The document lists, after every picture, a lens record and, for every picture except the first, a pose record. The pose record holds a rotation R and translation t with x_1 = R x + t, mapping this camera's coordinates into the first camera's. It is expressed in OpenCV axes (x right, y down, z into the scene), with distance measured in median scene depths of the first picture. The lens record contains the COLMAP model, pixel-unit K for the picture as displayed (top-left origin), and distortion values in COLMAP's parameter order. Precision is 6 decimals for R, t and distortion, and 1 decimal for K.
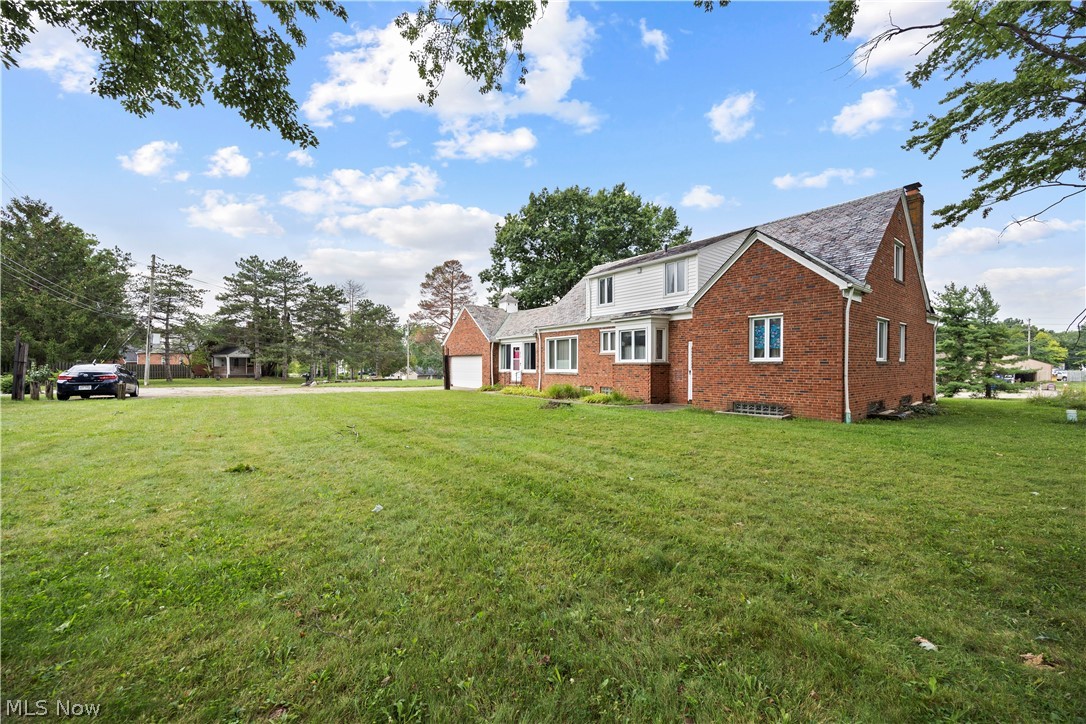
lens RADIAL K [[416.8, 0, 543.0], [0, 416.8, 366.8], [0, 0, 1]] dist [-0.001421, -0.000254]
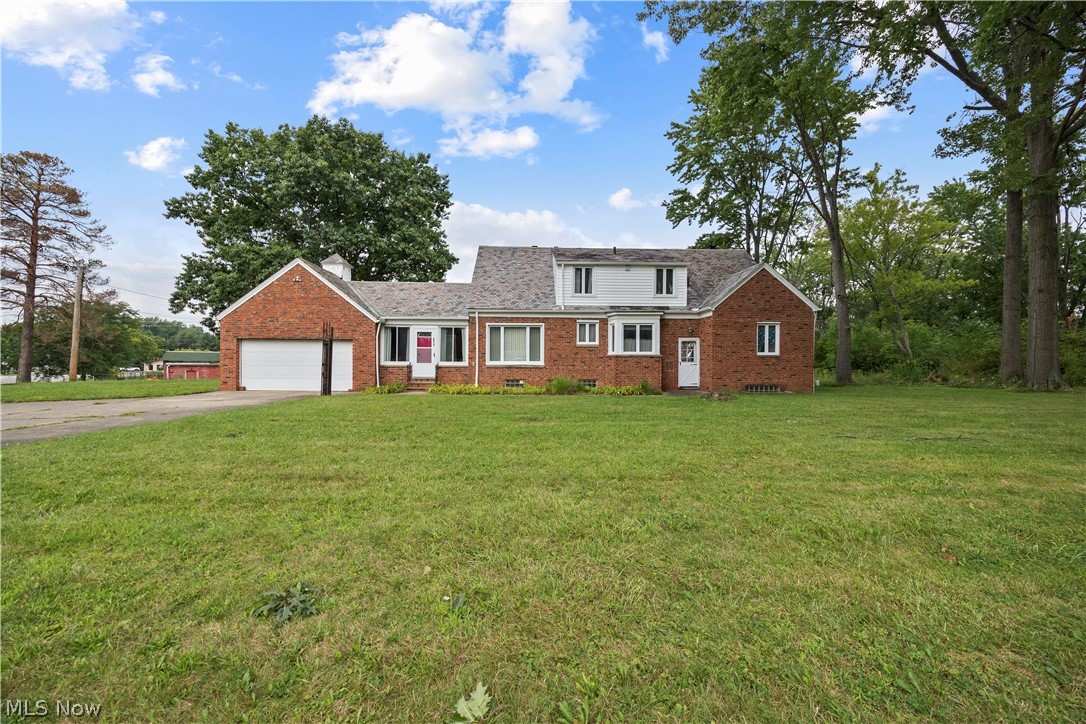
lens RADIAL K [[416.8, 0, 543.0], [0, 416.8, 366.8], [0, 0, 1]] dist [-0.001421, -0.000254]
pose [[0.595218, -0.002997, 0.803559, -0.686592], [-0.003029, 0.999978, 0.005974, 0.013330], [-0.803559, -0.005990, 0.595195, 0.495188]]
